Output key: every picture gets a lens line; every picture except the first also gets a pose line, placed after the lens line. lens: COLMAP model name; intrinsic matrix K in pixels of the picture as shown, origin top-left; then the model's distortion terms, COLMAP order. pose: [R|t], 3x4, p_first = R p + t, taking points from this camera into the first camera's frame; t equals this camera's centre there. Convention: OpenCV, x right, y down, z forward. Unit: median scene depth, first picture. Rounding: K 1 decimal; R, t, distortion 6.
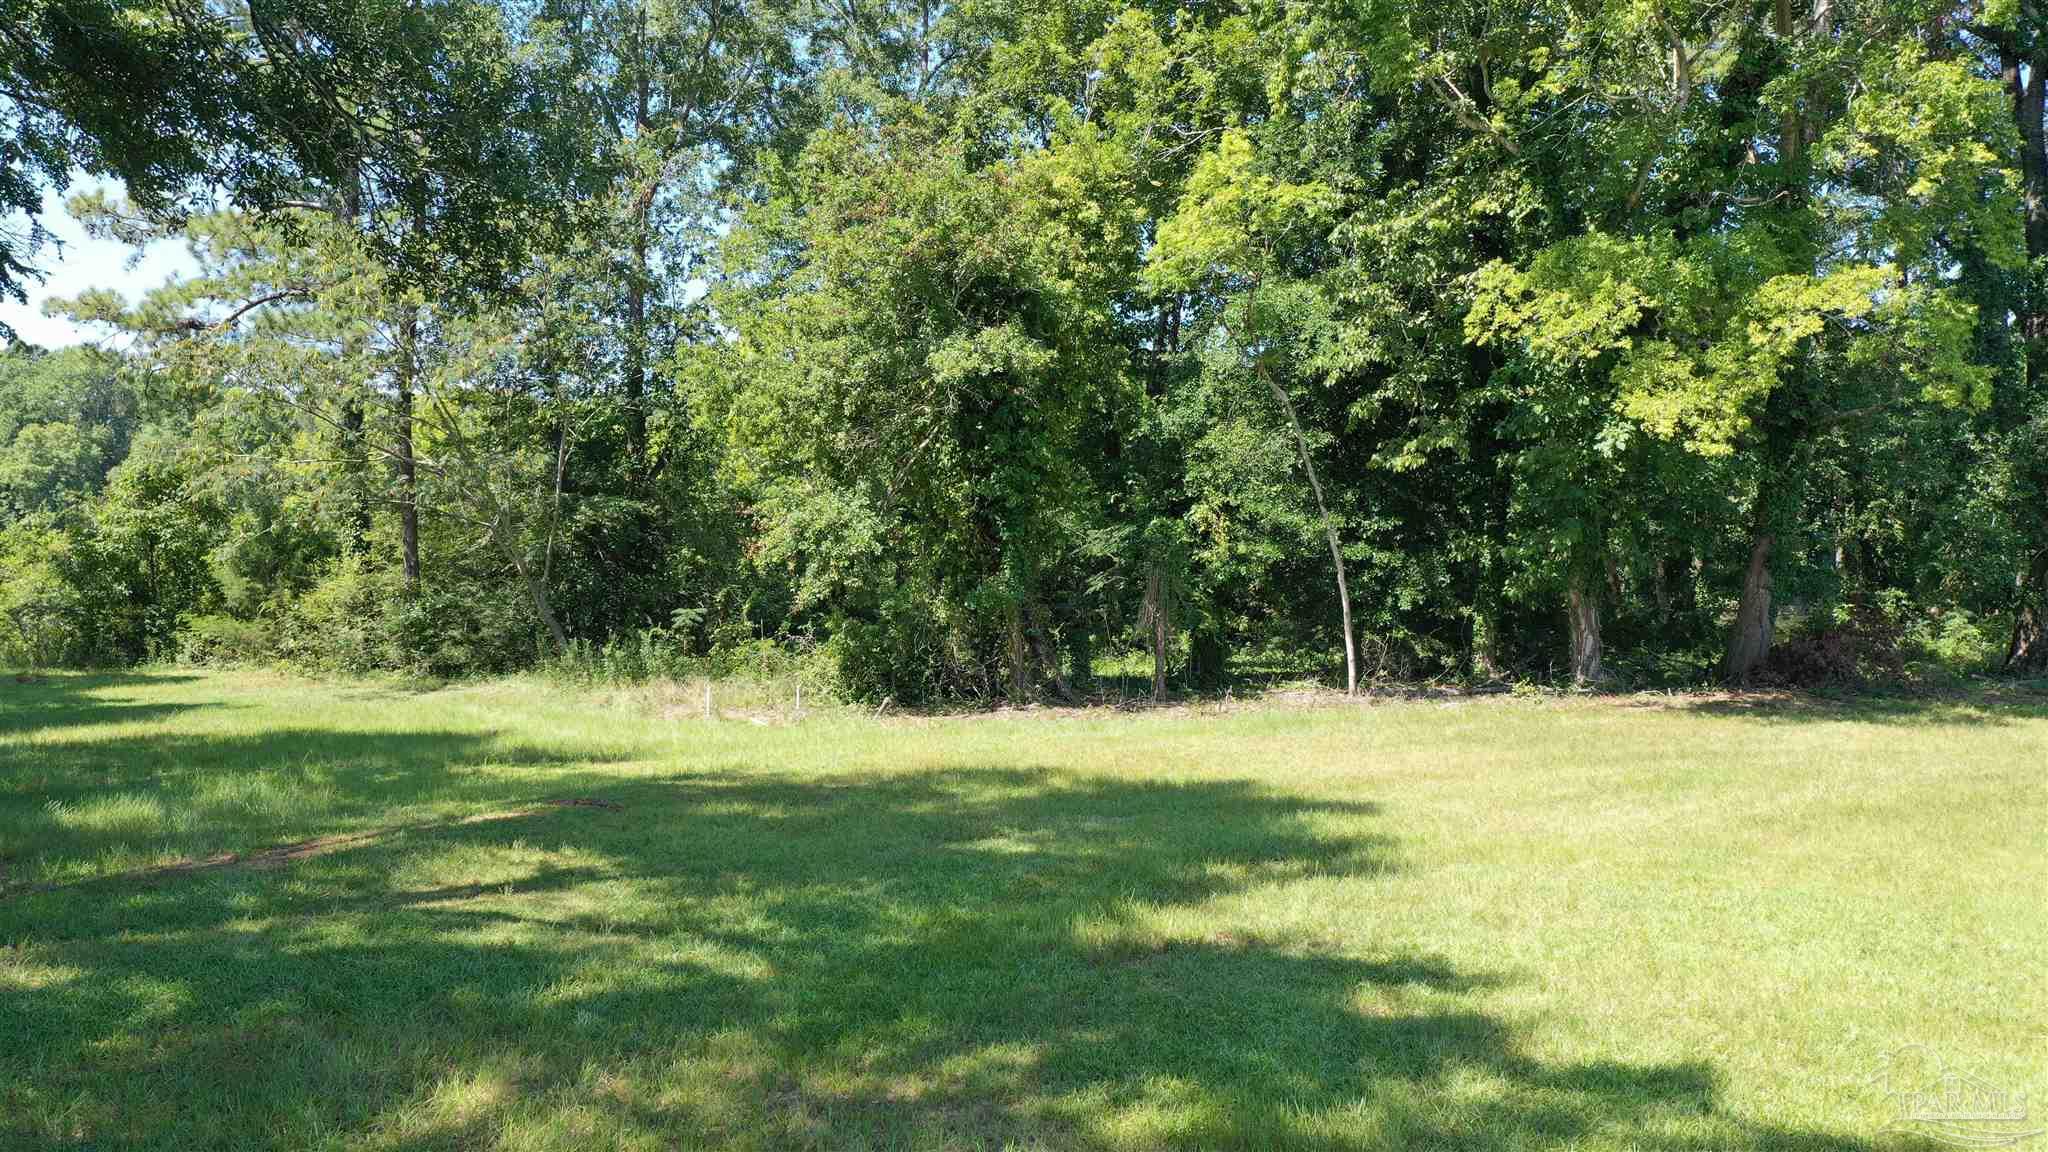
lens RADIAL K [[1616.5, 0, 1024.2], [0, 1616.5, 572.1], [0, 0, 1]] dist [0.008947, 0.017336]
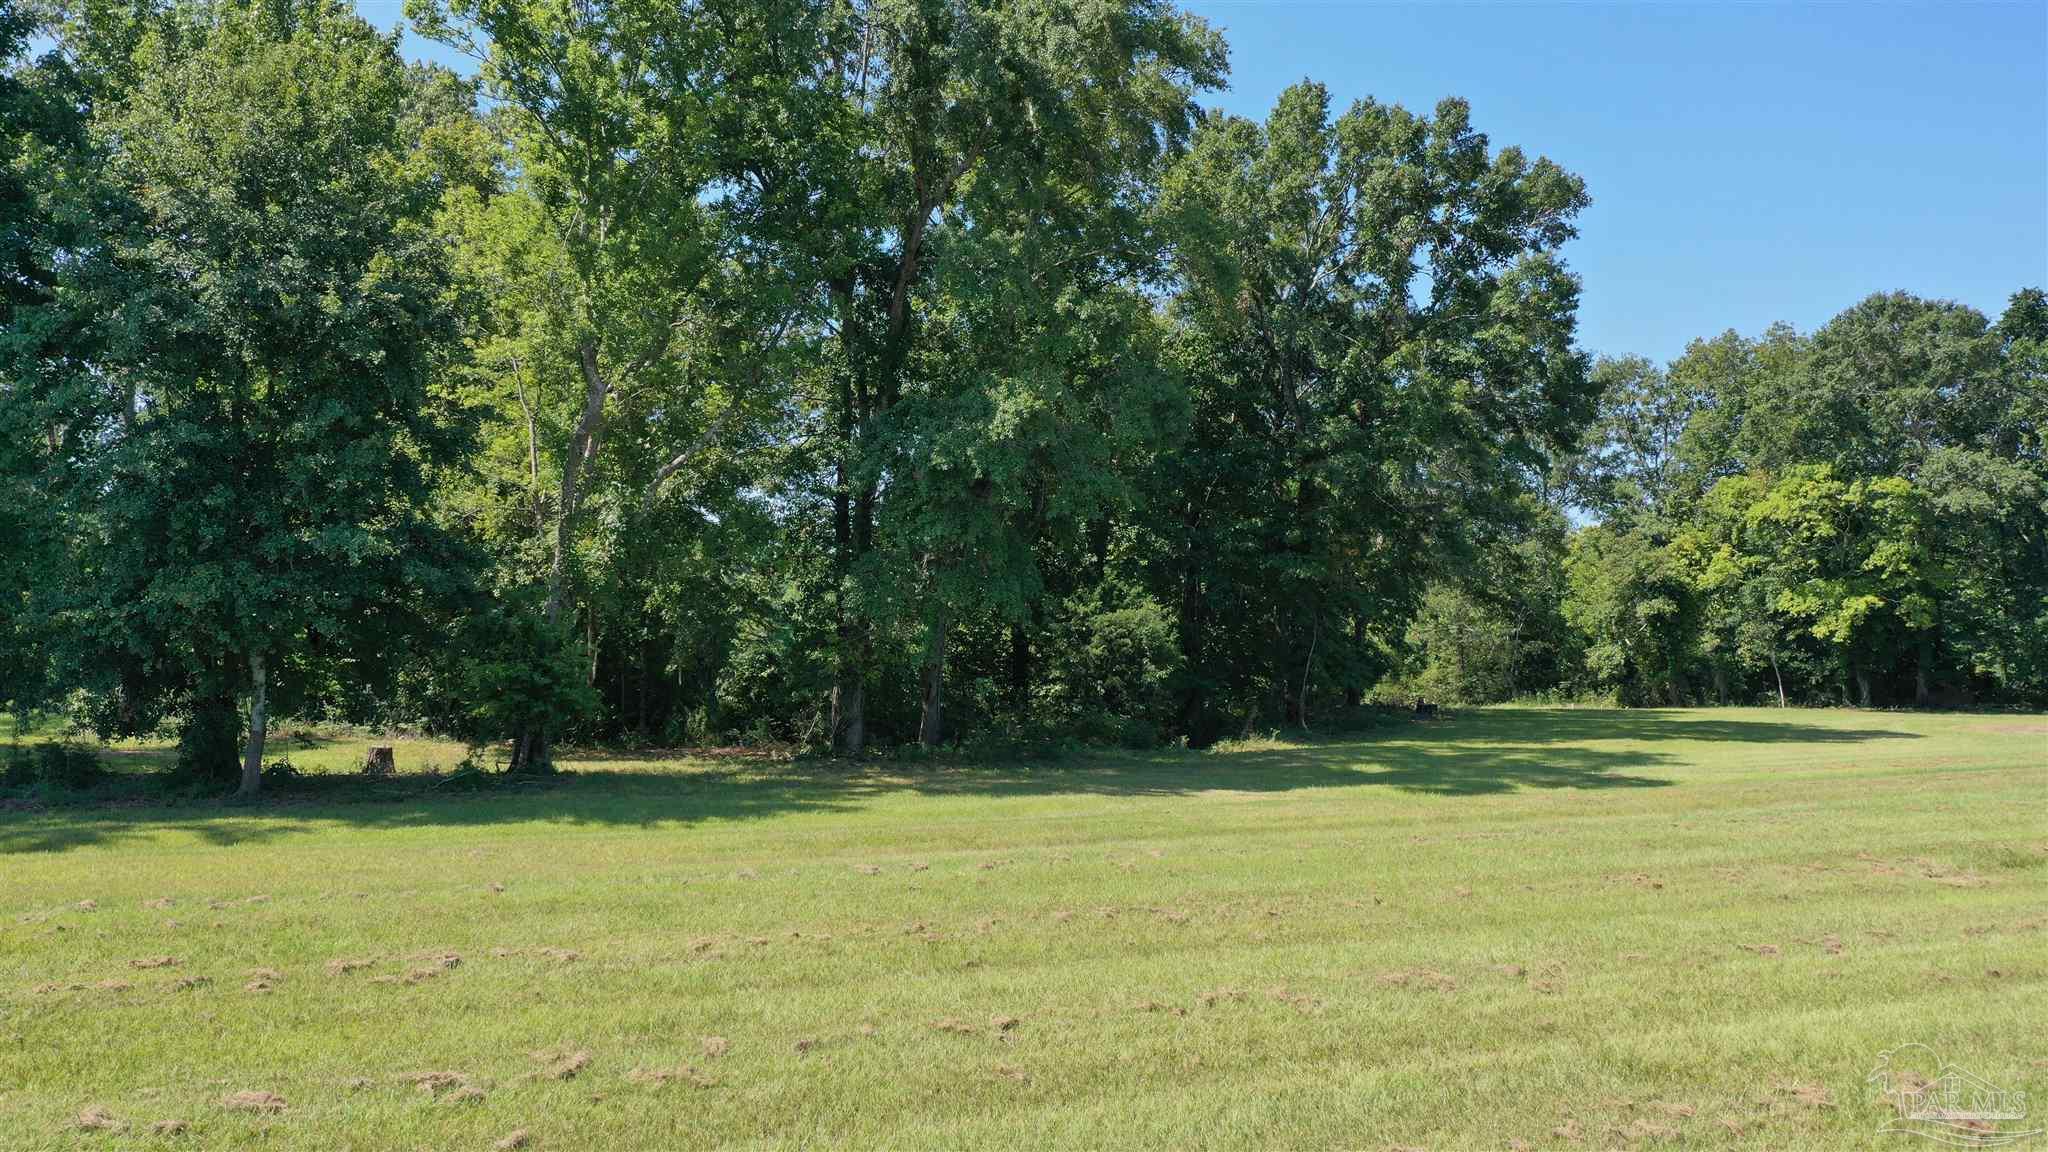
lens RADIAL K [[1616.5, 0, 1020.6], [0, 1616.5, 583.9], [0, 0, 1]] dist [0.008947, 0.017336]
pose [[0.865439, -0.018292, -0.500681, 0.474372], [-0.007556, 0.998743, -0.049549, -0.001222], [0.500958, 0.046665, 0.864213, -2.357438]]
